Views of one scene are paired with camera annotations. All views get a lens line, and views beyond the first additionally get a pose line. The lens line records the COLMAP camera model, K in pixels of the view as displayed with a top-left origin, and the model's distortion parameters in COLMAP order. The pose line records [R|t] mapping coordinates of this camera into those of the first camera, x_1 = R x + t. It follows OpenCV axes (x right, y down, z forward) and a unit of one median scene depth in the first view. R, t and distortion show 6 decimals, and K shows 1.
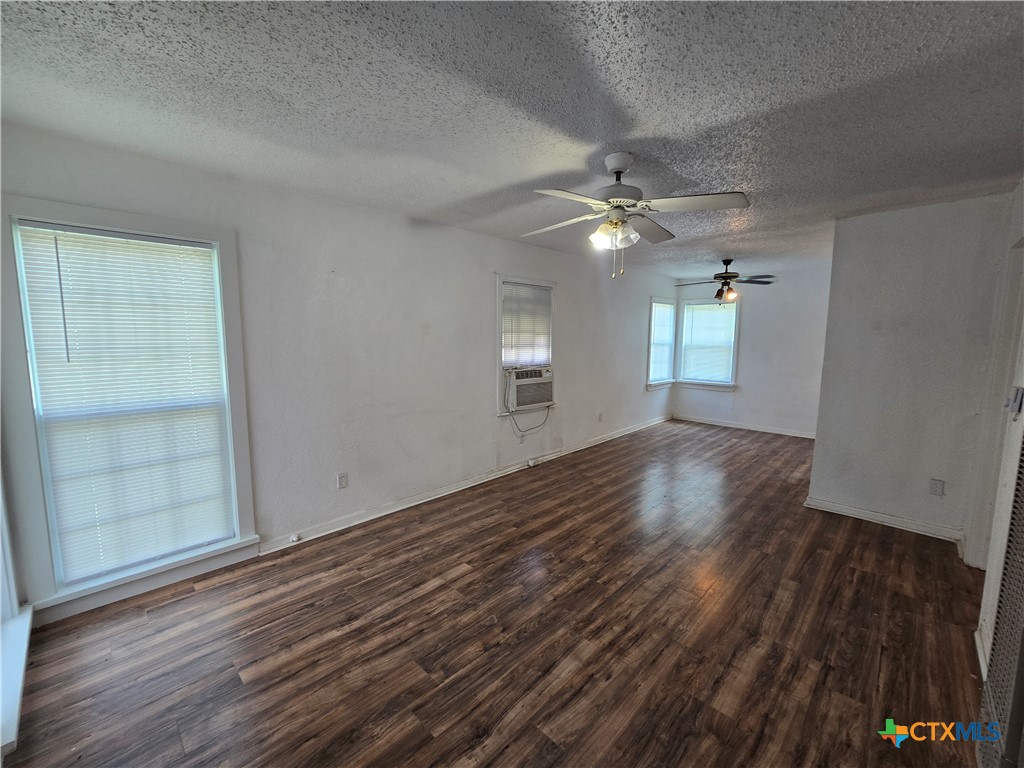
lens RADIAL K [[420.0, 0, 514.0], [0, 420.0, 384.7], [0, 0, 1]] dist [-0.002986, -0.000494]
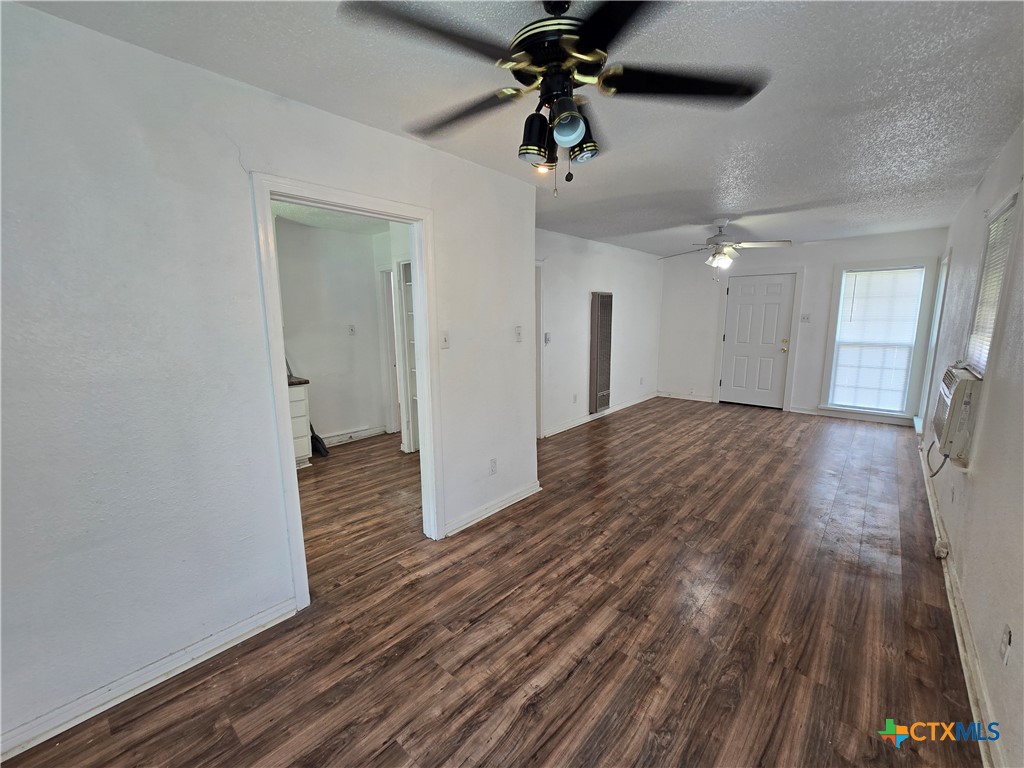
lens RADIAL K [[420.0, 0, 512.7], [0, 420.0, 384.7], [0, 0, 1]] dist [-0.002986, -0.000494]
pose [[-0.999396, 0.011511, -0.032788, 1.258412], [0.001926, 0.960437, 0.278491, -0.344383], [0.034697, 0.278260, -0.959879, 2.980180]]
